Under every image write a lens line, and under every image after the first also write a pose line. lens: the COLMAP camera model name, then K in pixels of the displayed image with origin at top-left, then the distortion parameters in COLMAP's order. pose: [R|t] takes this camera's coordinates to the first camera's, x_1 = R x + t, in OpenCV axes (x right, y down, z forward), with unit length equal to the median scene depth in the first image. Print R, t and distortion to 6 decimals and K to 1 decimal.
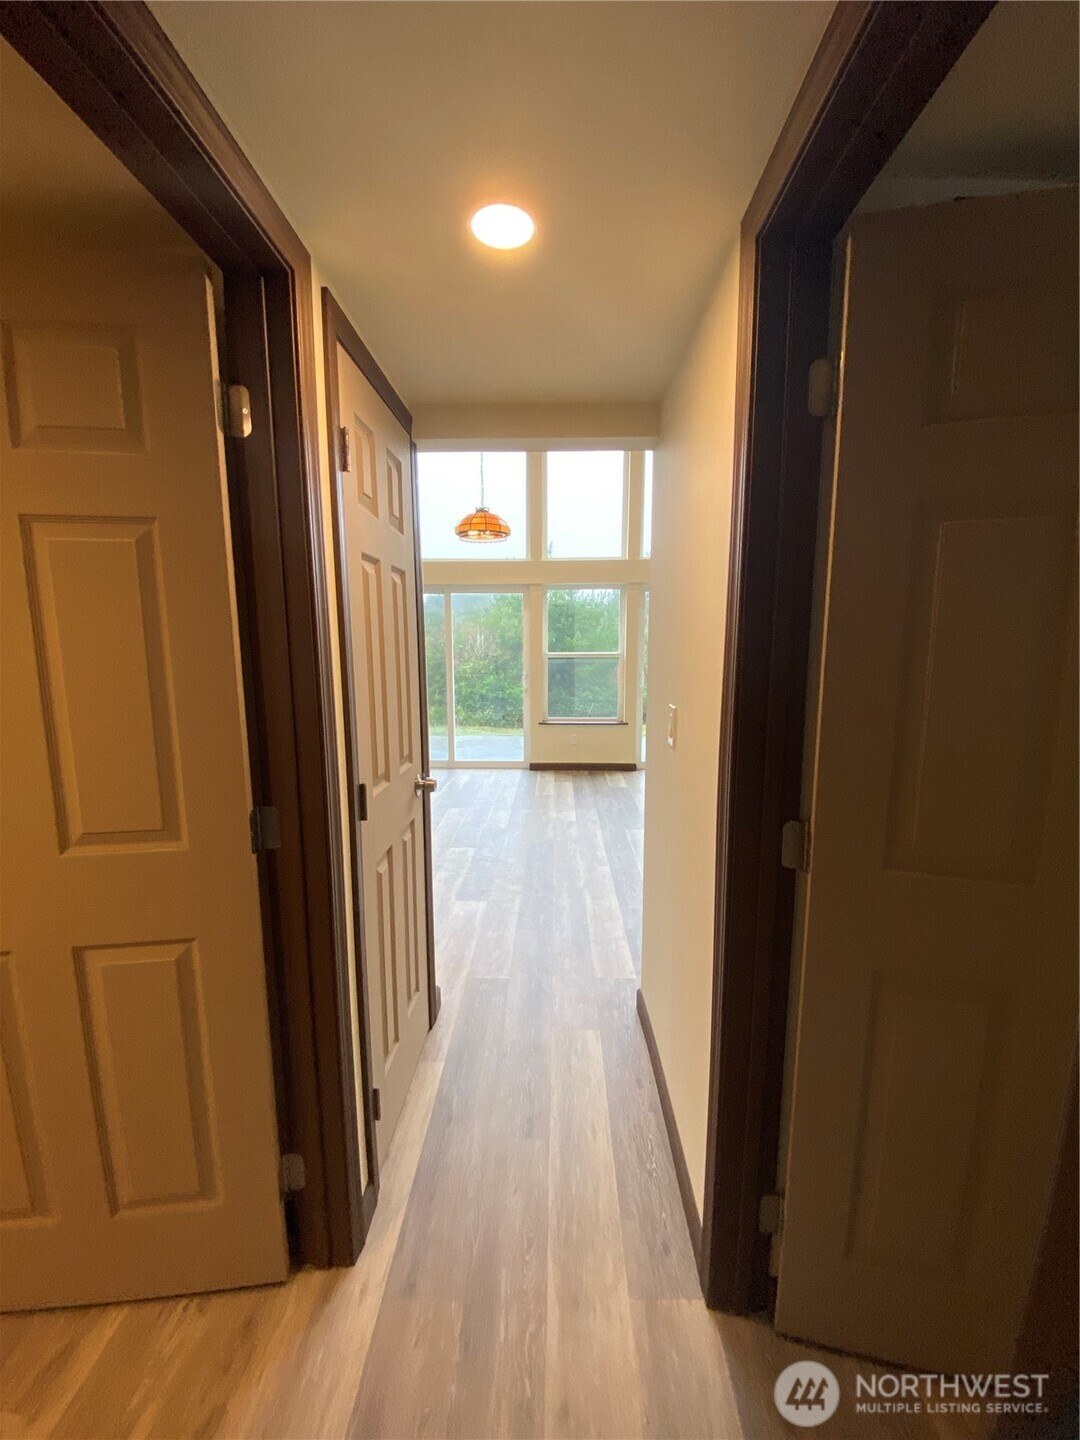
lens RADIAL K [[583.7, 0, 555.2], [0, 583.7, 712.3], [0, 0, 1]] dist [0.005593, -0.012161]
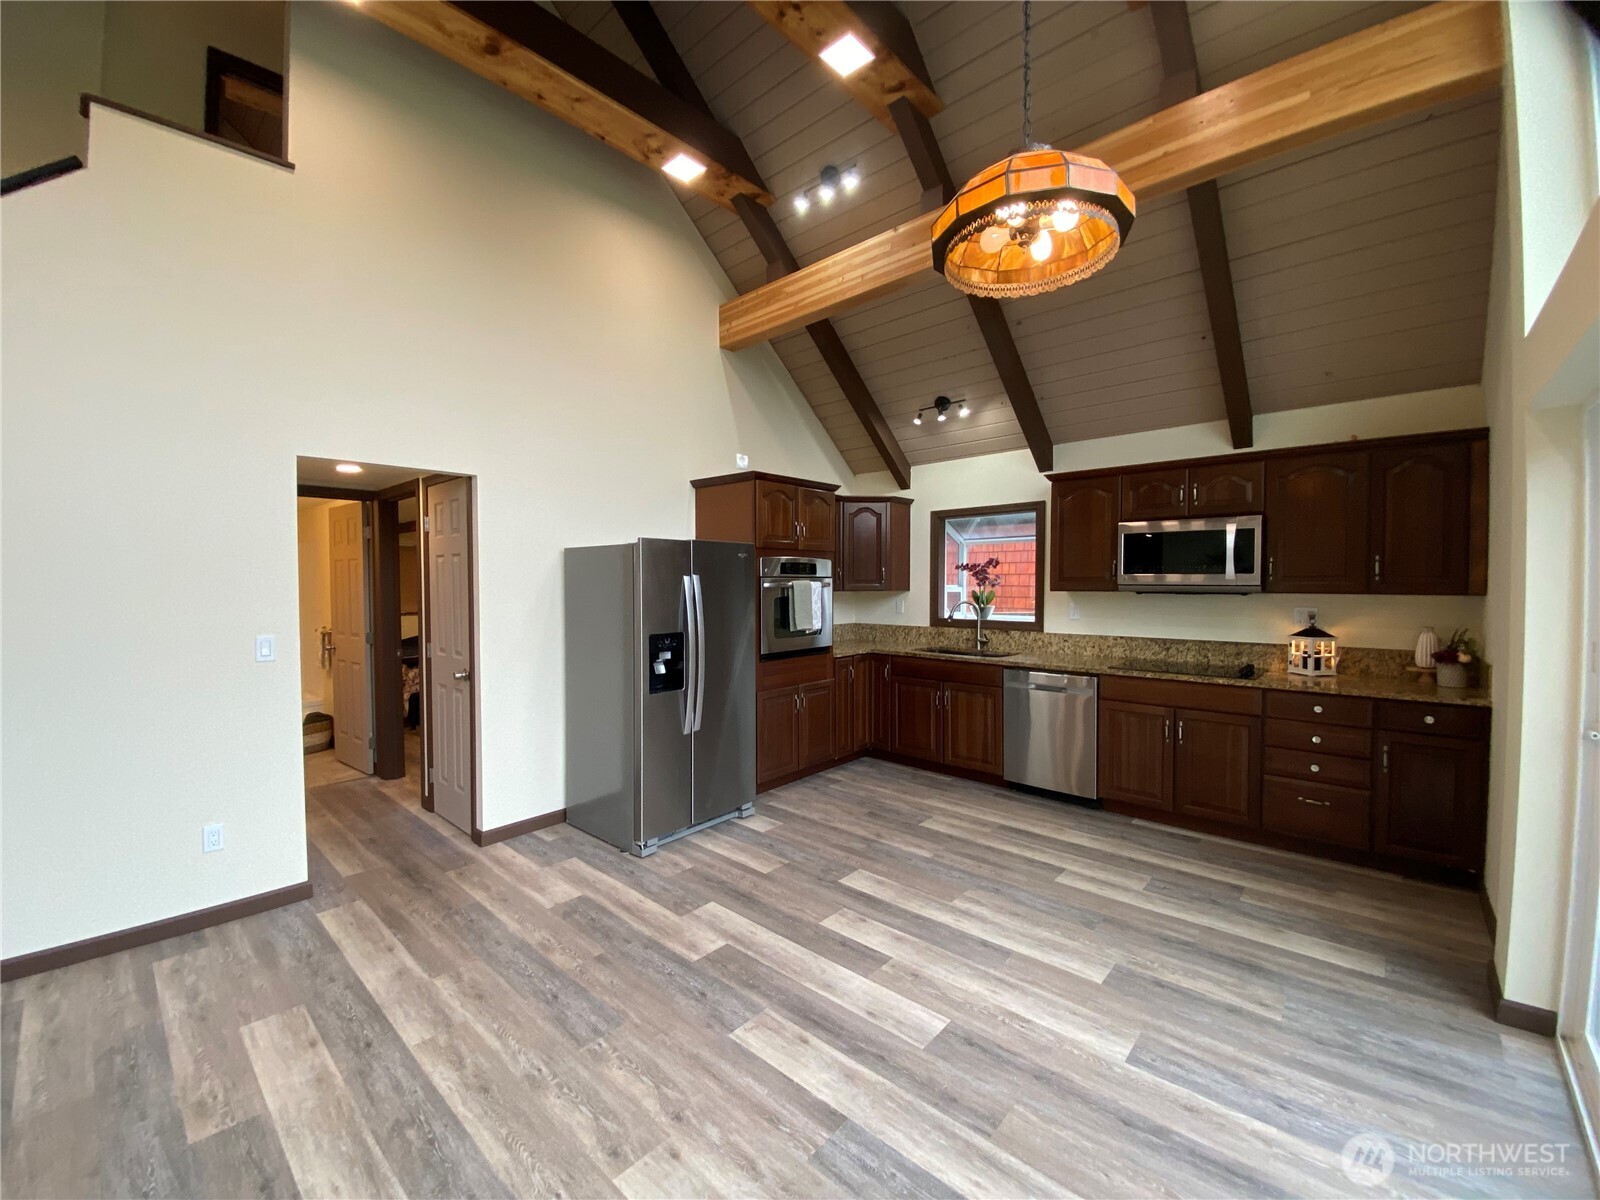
lens RADIAL K [[648.6, 0, 797.4], [0, 648.6, 596.5], [0, 0, 1]] dist [0.005593, -0.012161]
pose [[-0.671020, 0.033117, -0.740699, 0.253031], [-0.082089, 0.989542, 0.118610, -0.203550], [0.736881, 0.140392, -0.661284, 1.473424]]
